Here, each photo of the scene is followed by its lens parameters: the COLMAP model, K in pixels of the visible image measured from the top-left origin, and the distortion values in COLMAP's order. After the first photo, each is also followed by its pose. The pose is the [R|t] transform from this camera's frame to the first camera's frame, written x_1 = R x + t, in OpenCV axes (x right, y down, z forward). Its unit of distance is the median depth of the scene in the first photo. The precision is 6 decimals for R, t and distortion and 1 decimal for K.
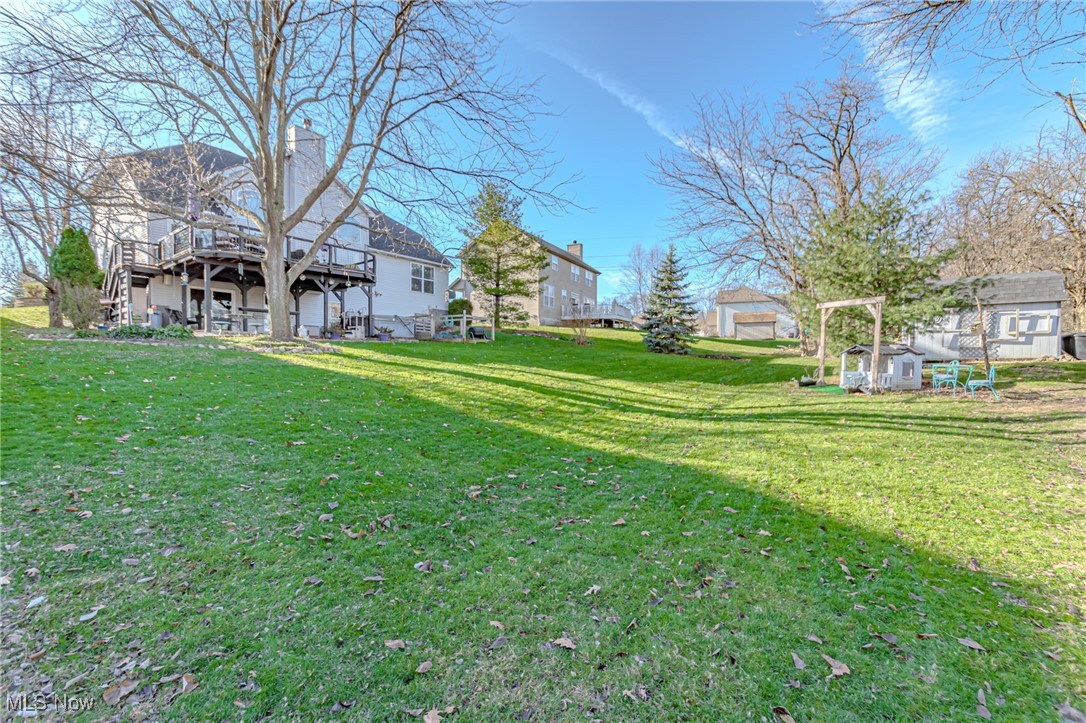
lens RADIAL K [[474.9, 0, 543.0], [0, 474.9, 361.5], [0, 0, 1]] dist [0.002192, 0.000104]
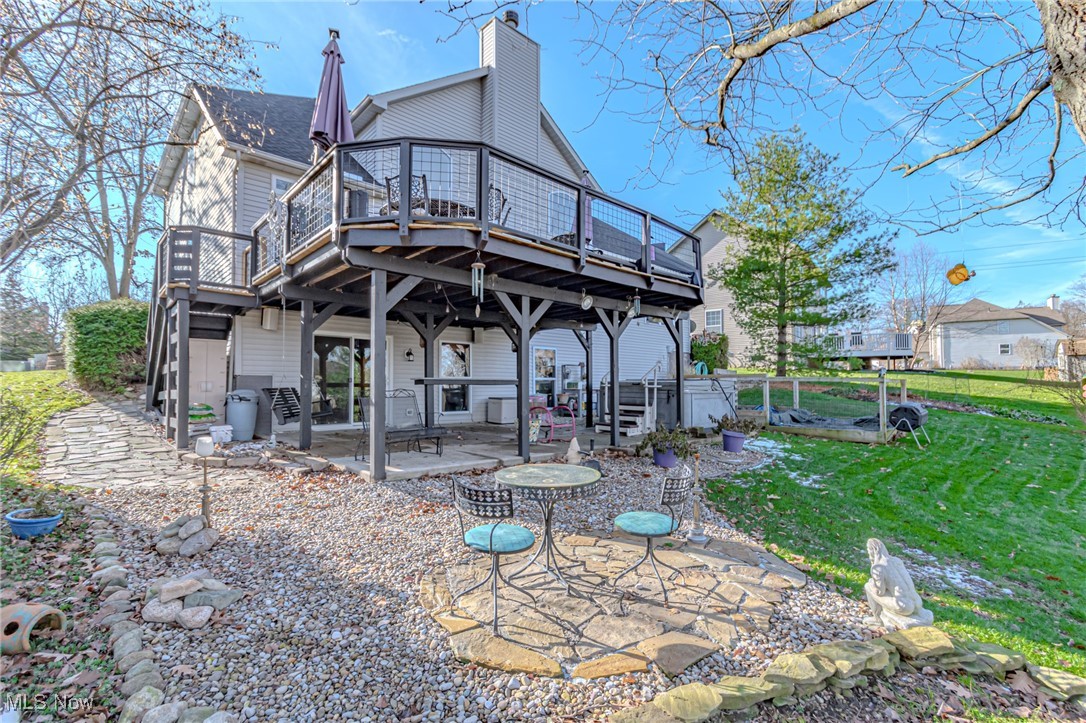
lens RADIAL K [[474.9, 0, 543.0], [0, 474.9, 361.5], [0, 0, 1]] dist [0.002192, 0.000104]
pose [[0.988665, -0.015257, -0.149364, -0.509937], [0.008259, 0.998844, -0.047360, -0.117861], [0.149914, 0.045590, 0.987647, 0.649705]]
